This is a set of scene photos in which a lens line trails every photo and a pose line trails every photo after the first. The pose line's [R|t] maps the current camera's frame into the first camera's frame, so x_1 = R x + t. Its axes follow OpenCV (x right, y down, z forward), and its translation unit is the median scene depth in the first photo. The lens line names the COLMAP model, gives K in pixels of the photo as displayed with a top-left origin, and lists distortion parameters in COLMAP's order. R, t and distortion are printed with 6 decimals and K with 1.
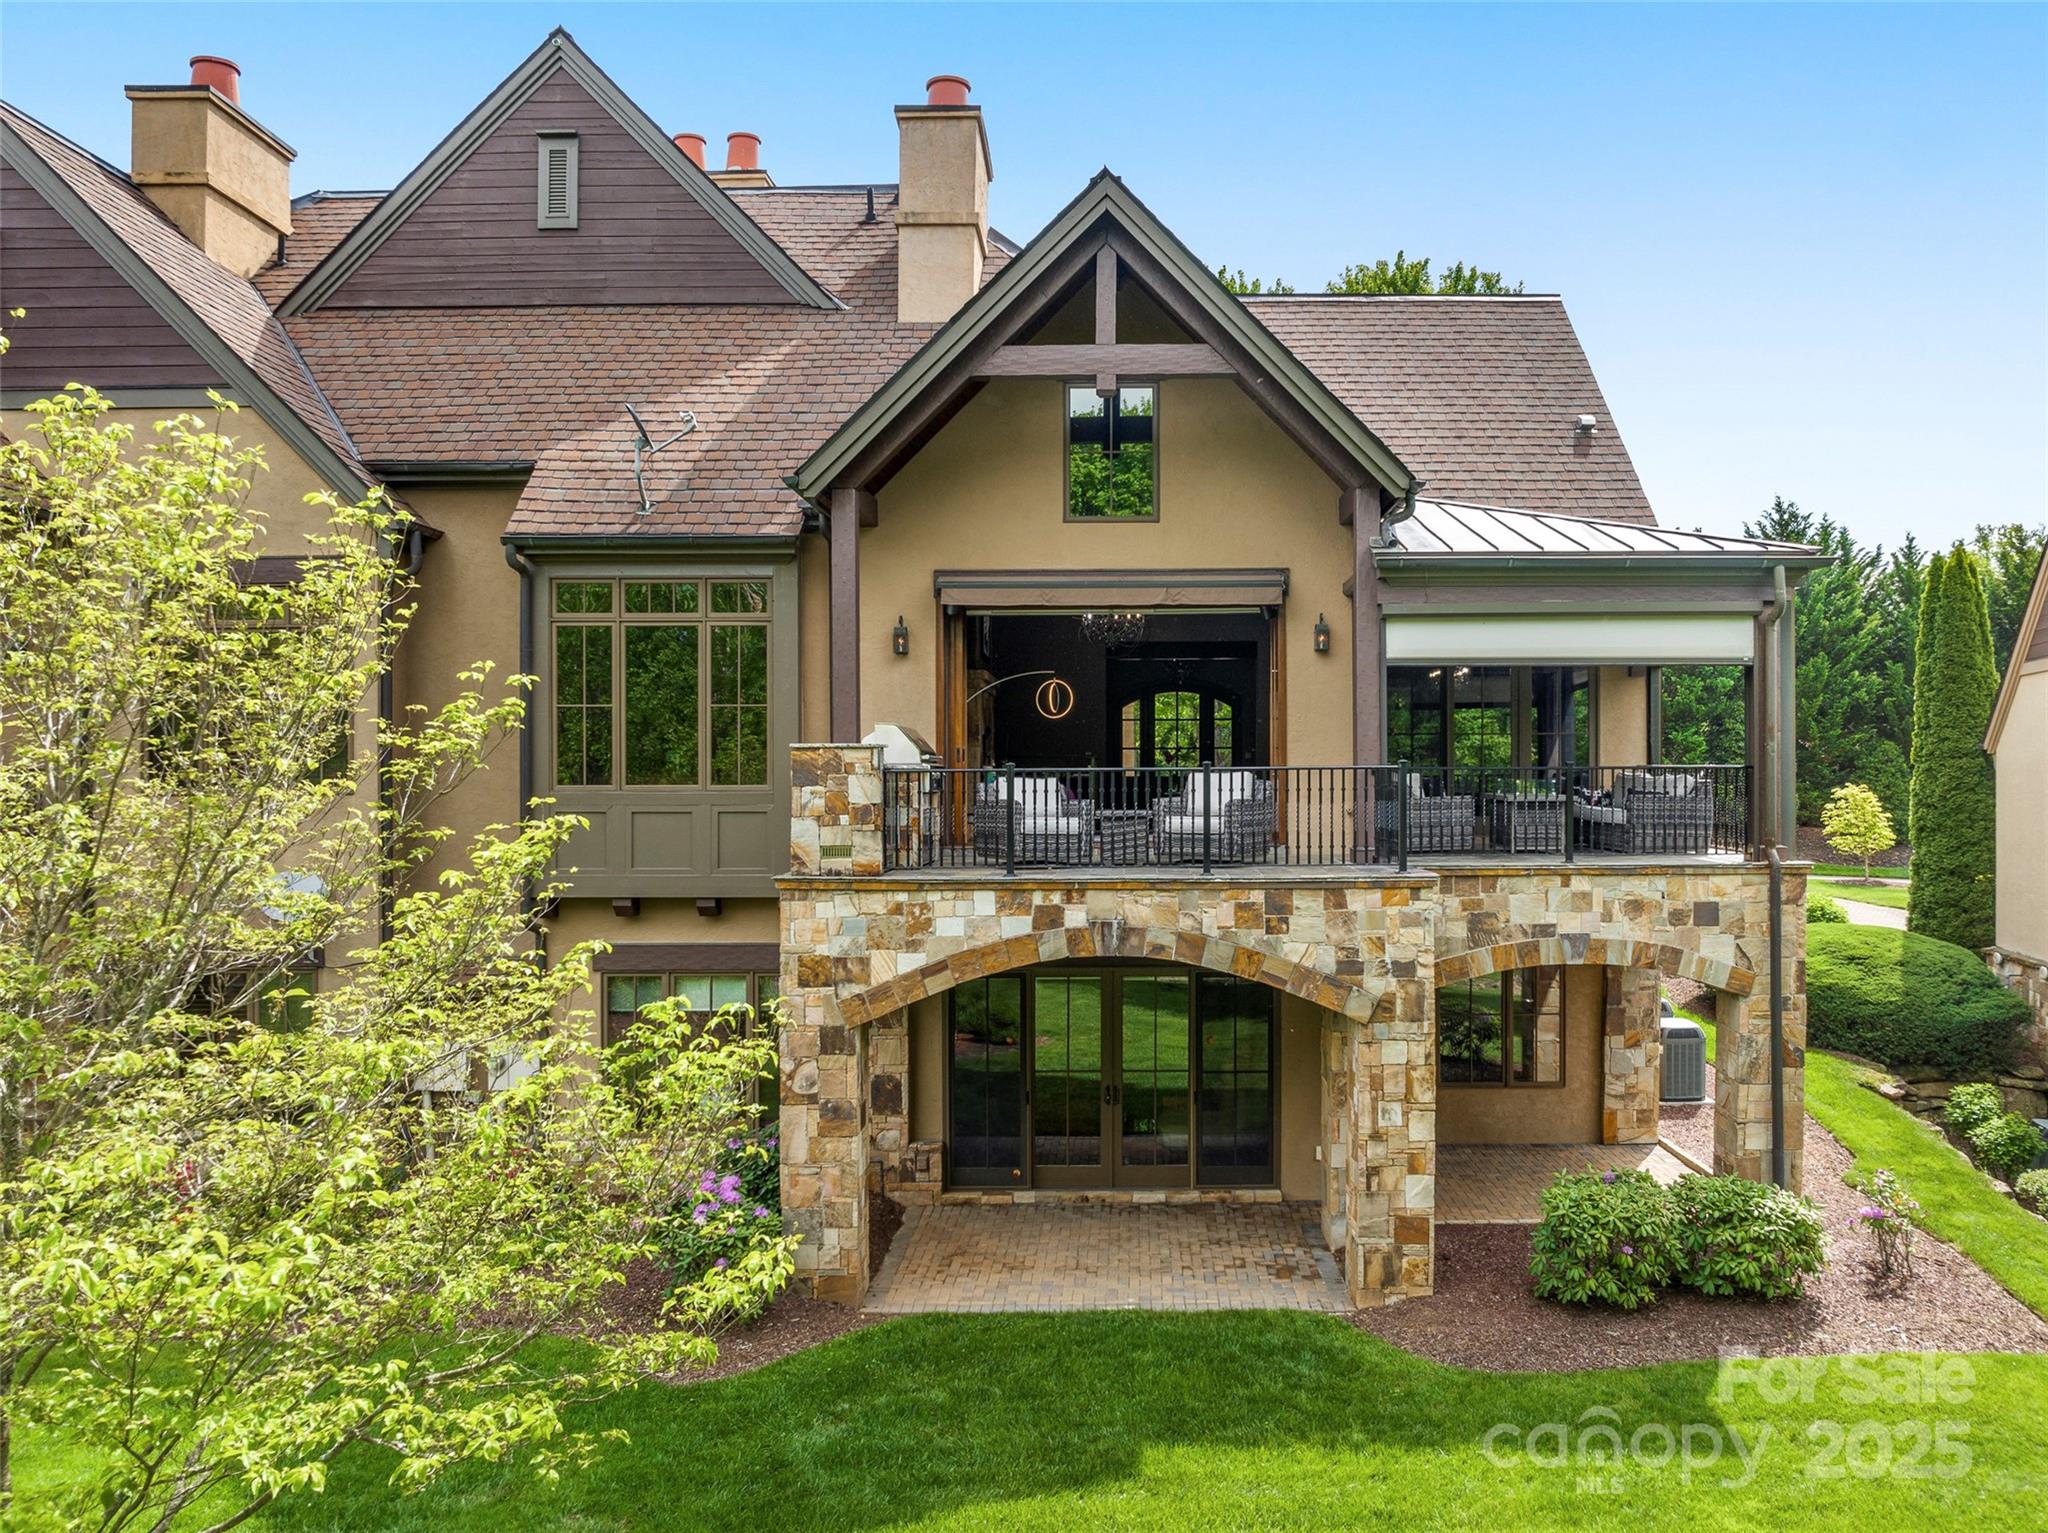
lens RADIAL K [[1526.0, 0, 1144.6], [0, 1526.0, 804.9], [0, 0, 1]] dist [-0.032268, 0.002511]
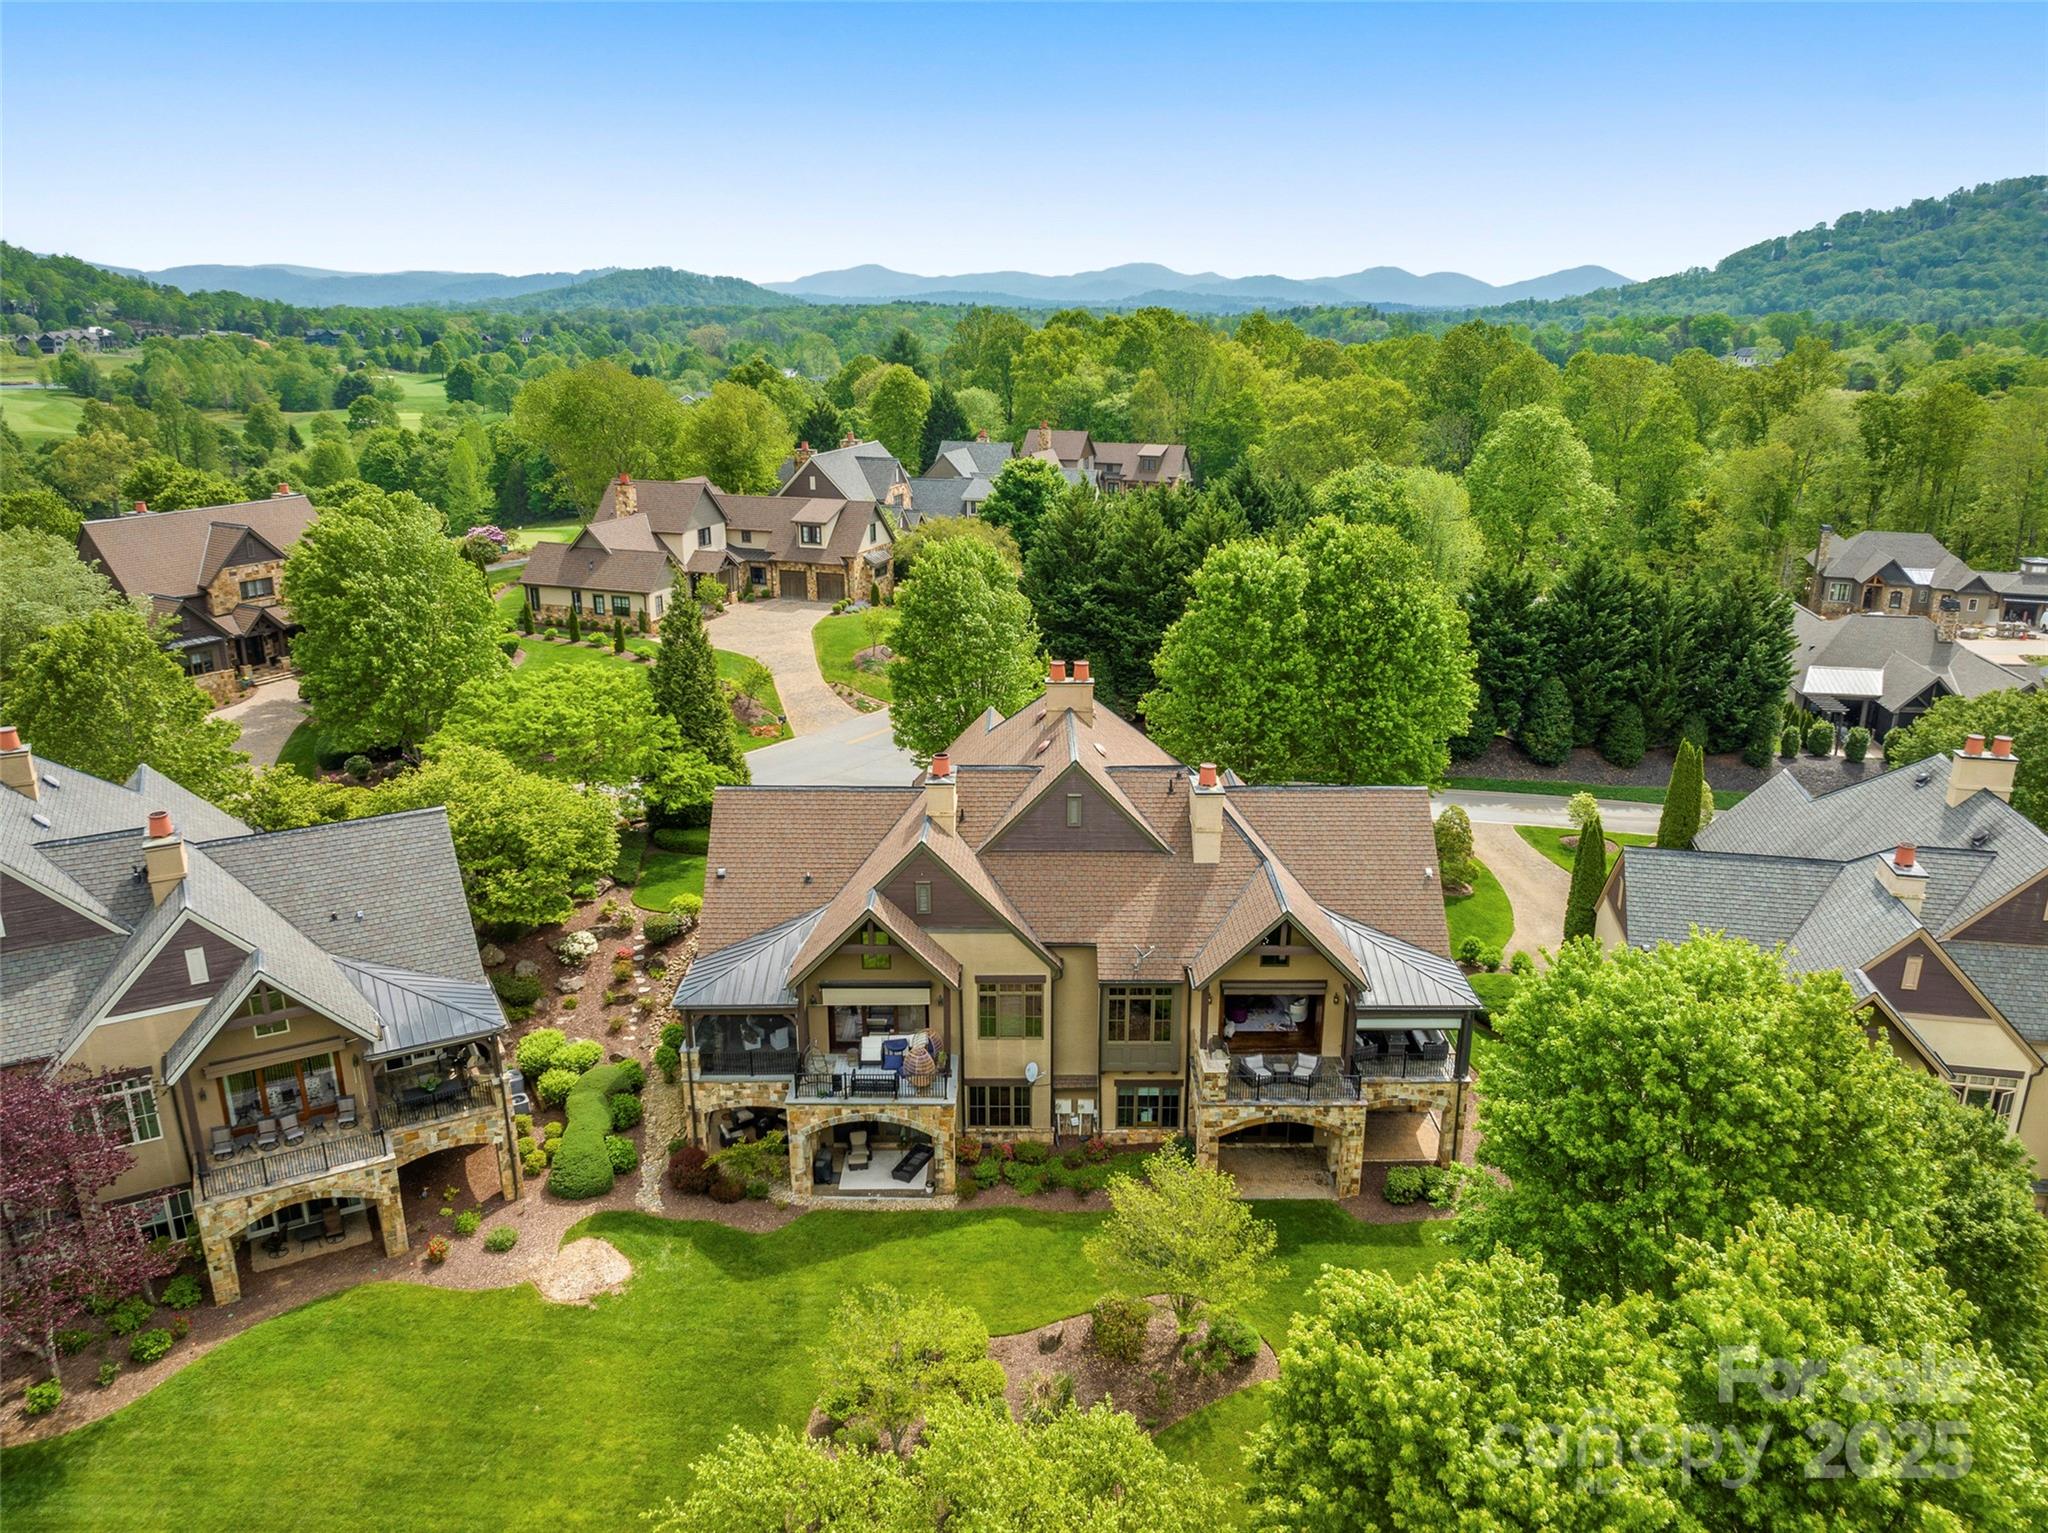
lens RADIAL K [[1431.1, 0, 1018.4], [0, 1431.1, 776.5], [0, 0, 1]] dist [-0.041777, -0.002766]
pose [[0.999676, 0.004437, -0.025076, -0.557718], [0.002998, 0.957341, 0.288946, -1.643126], [0.025288, -0.288927, 0.957017, -2.068741]]
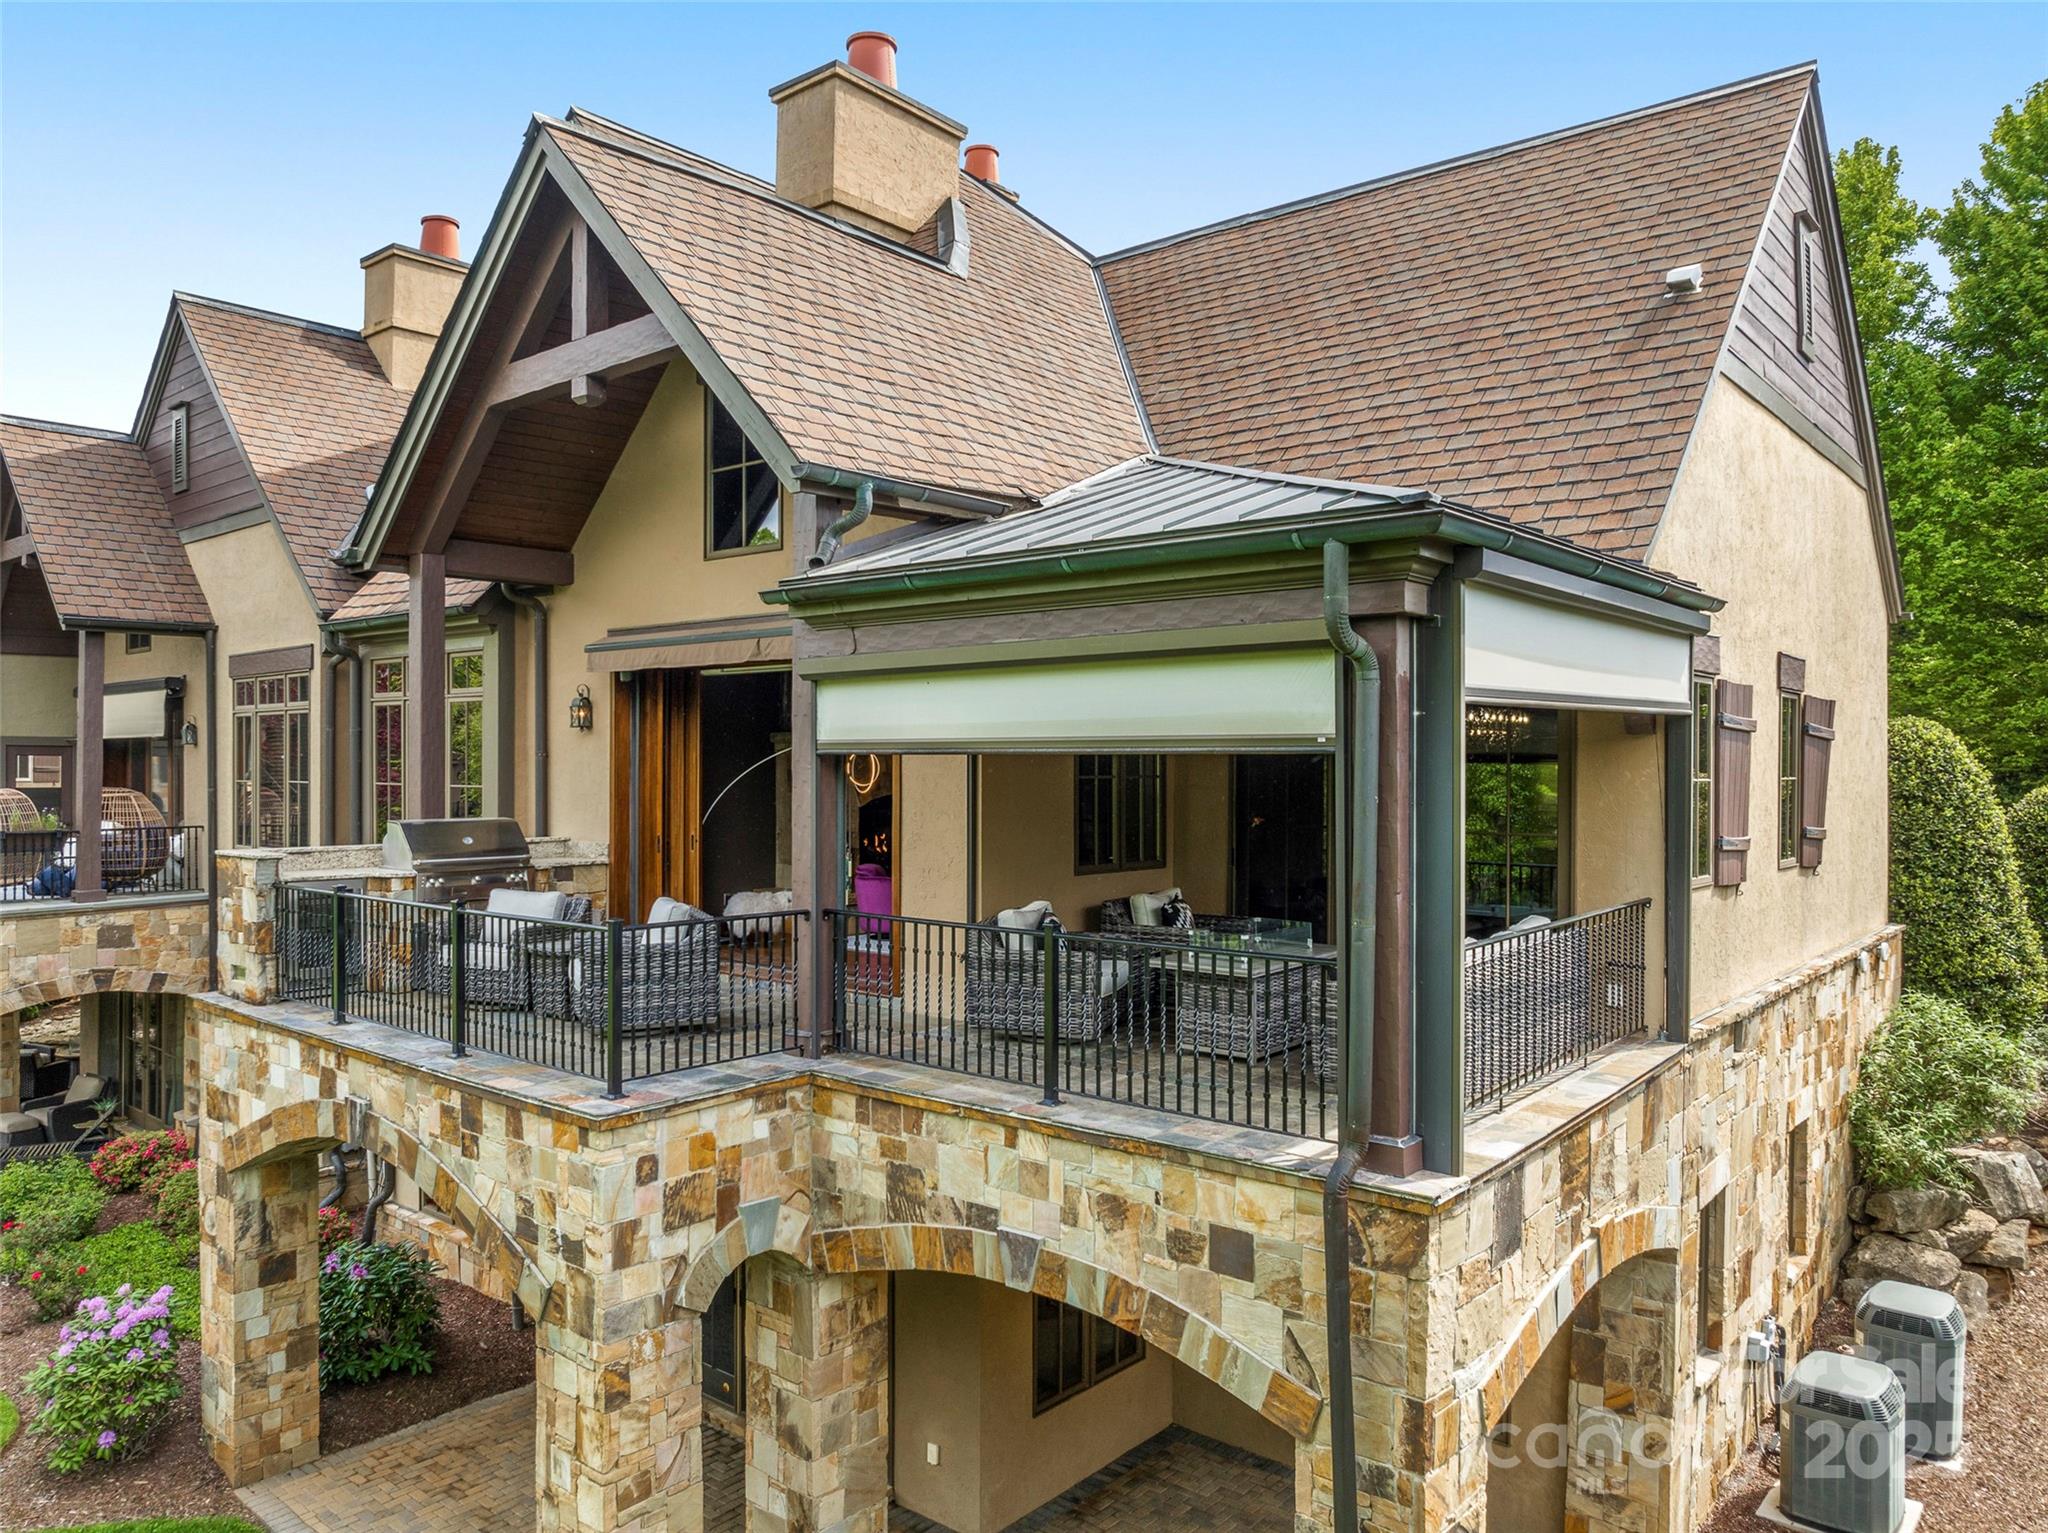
lens RADIAL K [[1455.8, 0, 1024.0], [0, 1455.8, 766.5], [0, 0, 1]] dist [-0.039032, -0.000425]
pose [[0.746620, 0.007898, -0.665203, 0.635863], [-0.013217, 0.999908, -0.002962, -0.085300], [0.665119, 0.011003, 0.746656, 0.601926]]
